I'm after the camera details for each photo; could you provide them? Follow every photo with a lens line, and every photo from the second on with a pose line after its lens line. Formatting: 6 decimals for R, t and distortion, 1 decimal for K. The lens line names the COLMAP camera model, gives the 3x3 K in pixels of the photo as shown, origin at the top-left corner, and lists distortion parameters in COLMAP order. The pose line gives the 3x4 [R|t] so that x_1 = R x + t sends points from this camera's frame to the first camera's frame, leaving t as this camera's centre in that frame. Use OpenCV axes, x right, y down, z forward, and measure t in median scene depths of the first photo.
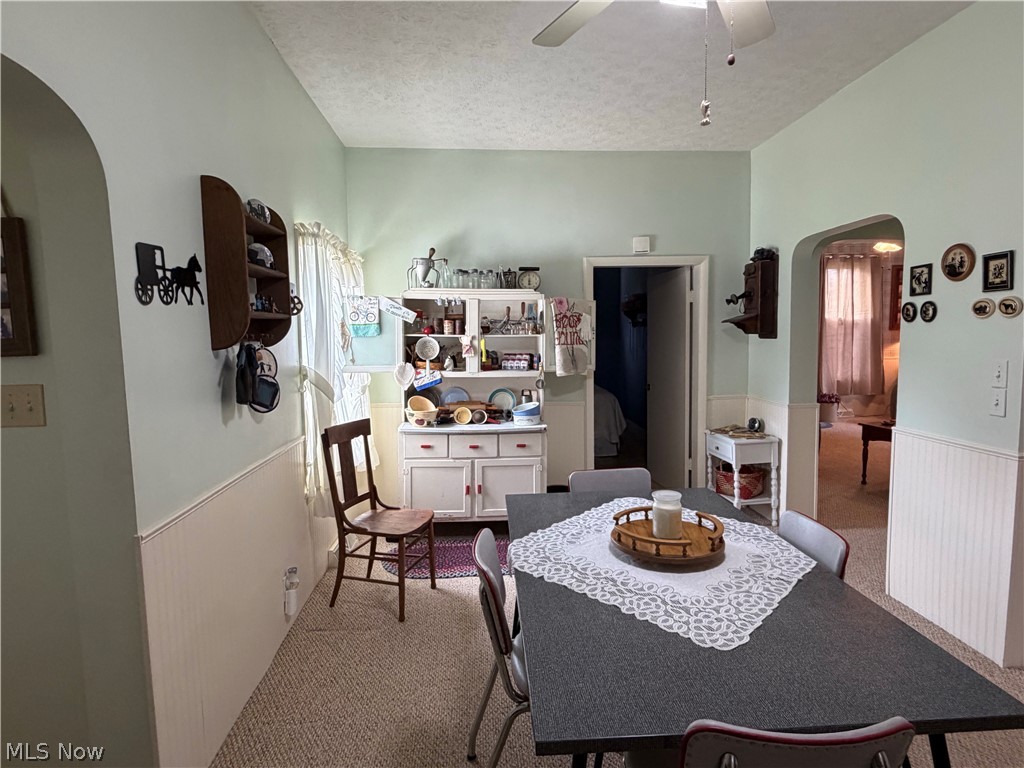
lens RADIAL K [[564.3, 0, 512.0], [0, 564.3, 384.0], [0, 0, 1]] dist [0.000551, 0.000038]
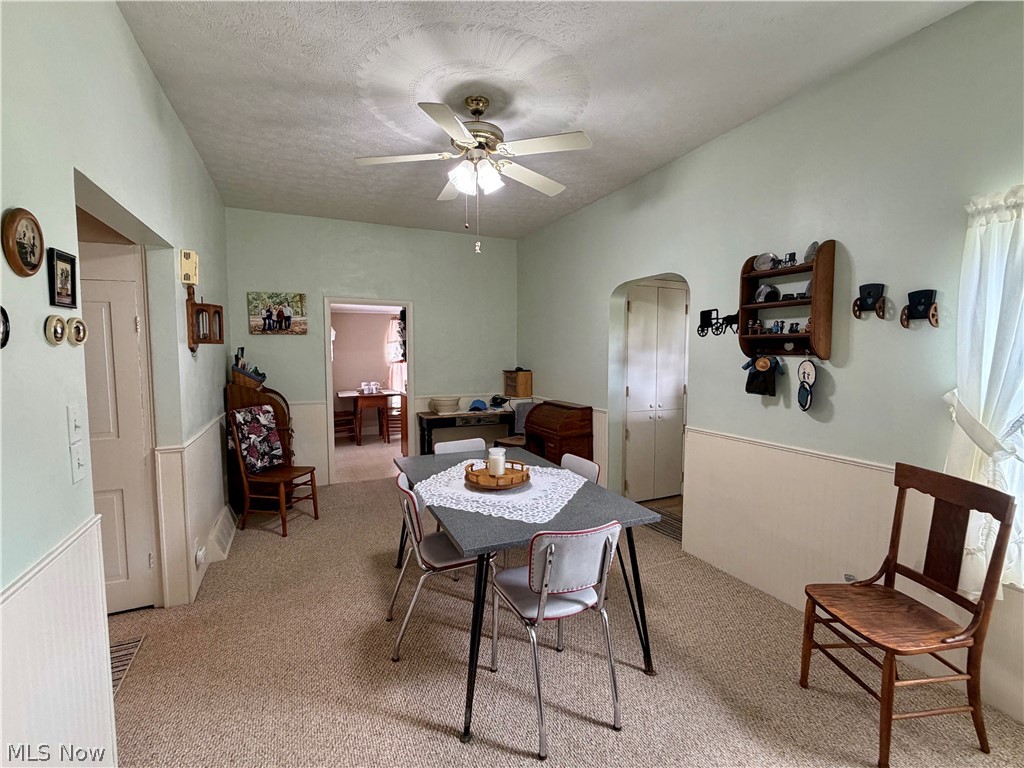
lens RADIAL K [[457.7, 0, 512.0], [0, 457.7, 384.0], [0, 0, 1]] dist [0.002231, -0.000125]
pose [[-0.932472, 0.048575, -0.357962, 0.737196], [-0.012626, 0.985930, 0.166680, -0.235977], [0.361022, 0.159944, -0.918739, 2.322332]]
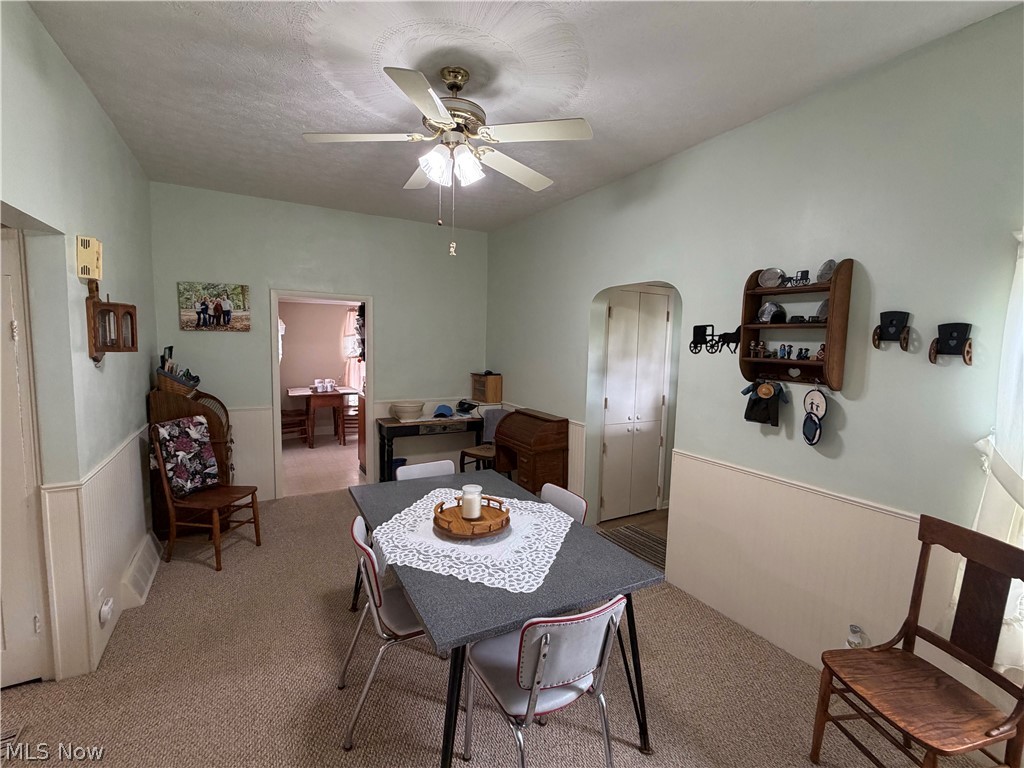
lens RADIAL K [[457.7, 0, 512.0], [0, 457.7, 384.0], [0, 0, 1]] dist [0.002231, -0.000125]
pose [[-0.899670, 0.042617, -0.434486, 0.704556], [-0.045243, 0.980764, 0.189881, -0.304860], [0.434220, 0.190488, -0.880436, 2.101984]]
